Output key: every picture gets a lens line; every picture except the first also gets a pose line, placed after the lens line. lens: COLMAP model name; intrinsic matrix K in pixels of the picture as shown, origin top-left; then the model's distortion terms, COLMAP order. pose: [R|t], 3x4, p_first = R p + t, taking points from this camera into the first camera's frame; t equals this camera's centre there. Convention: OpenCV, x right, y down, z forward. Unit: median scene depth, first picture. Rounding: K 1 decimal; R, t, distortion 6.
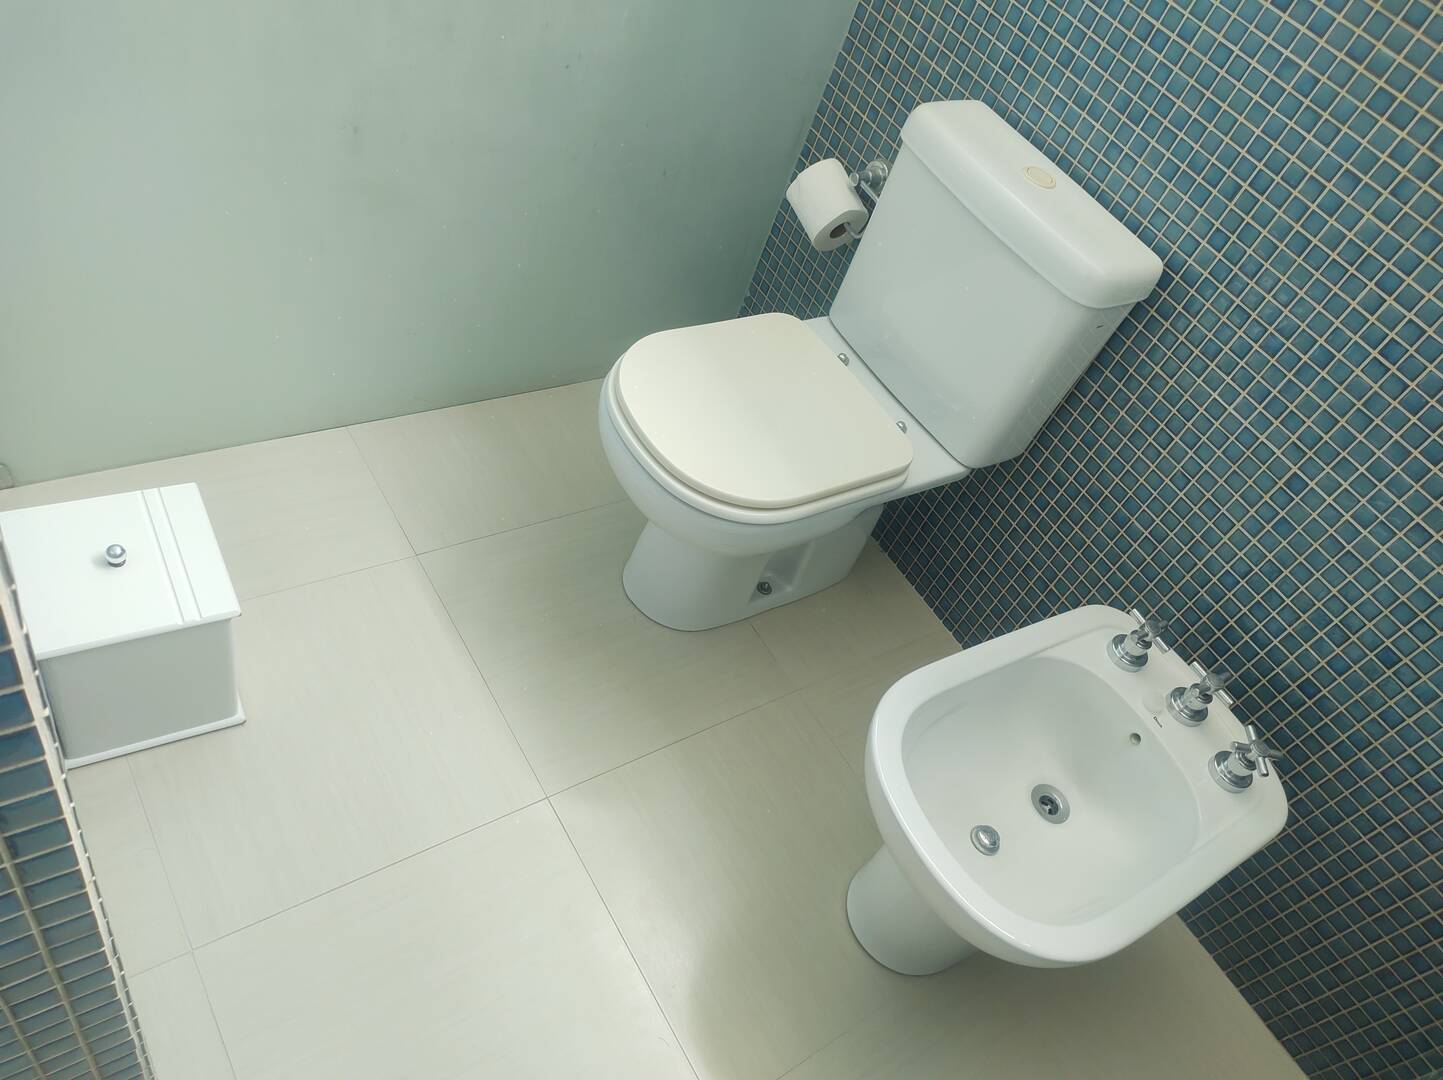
lens RADIAL K [[1063.0, 0, 721.5], [0, 1063.0, 540.0], [0, 0, 1]] dist [0.003893, 0.001227]
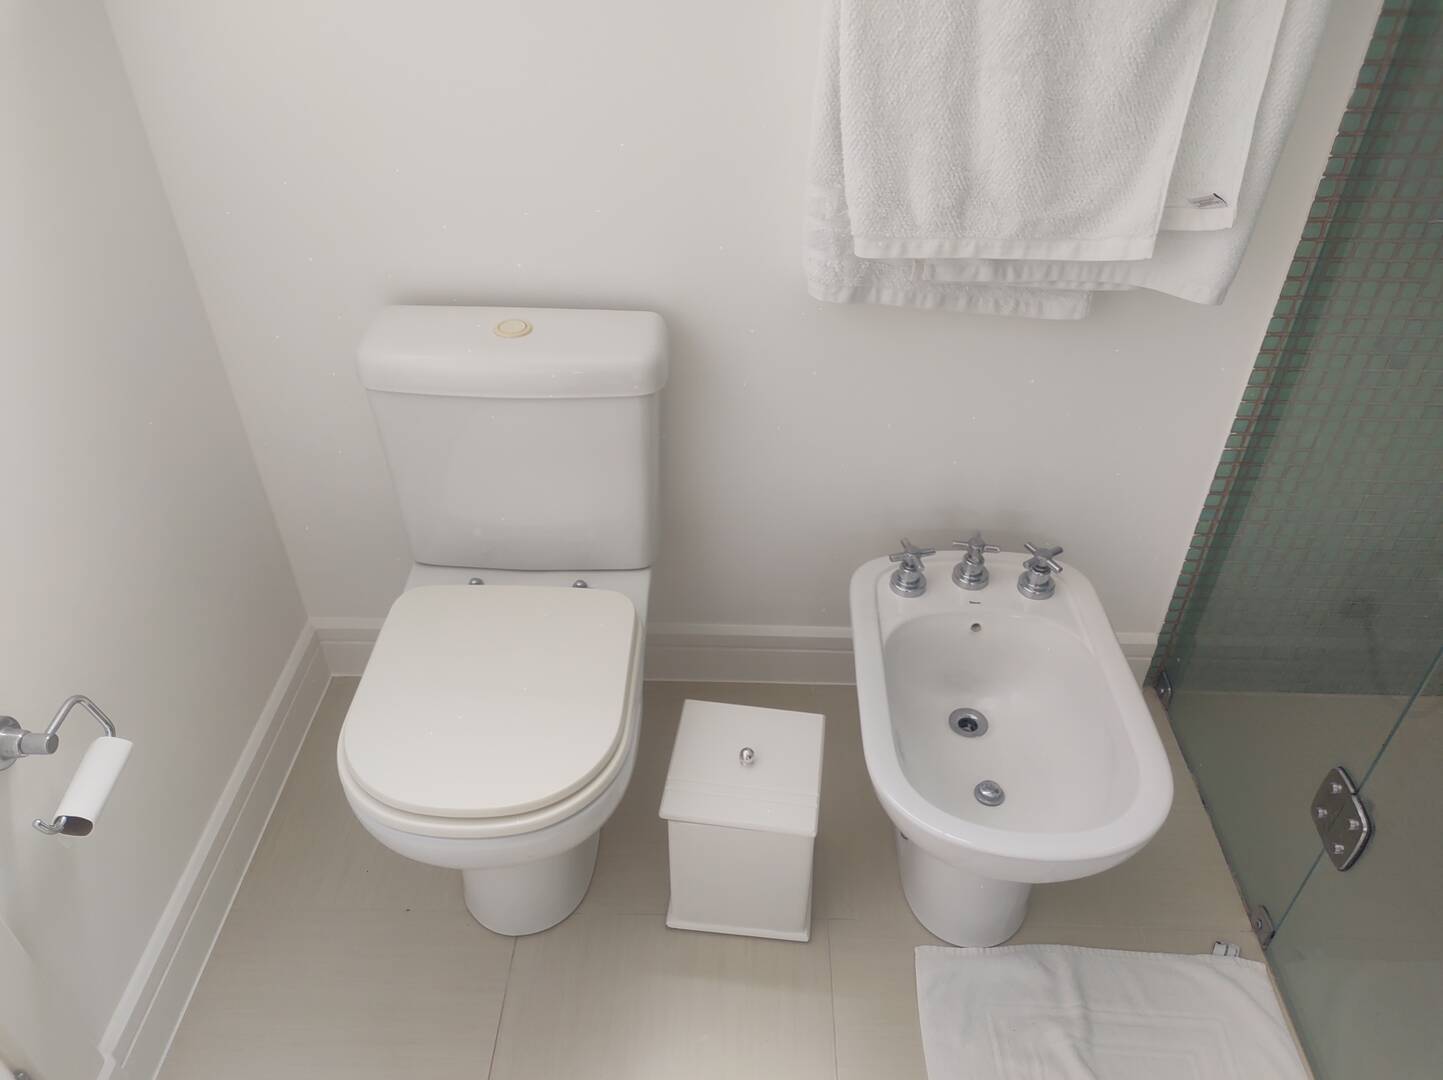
lens RADIAL K [[1063.0, 0, 721.5], [0, 1063.0, 540.0], [0, 0, 1]] dist [0.003893, 0.001227]
pose [[0.551893, -0.706332, 0.443294, -0.182518], [0.705903, 0.678713, 0.202605, -0.281072], [-0.443977, 0.201106, 0.873179, 0.113202]]
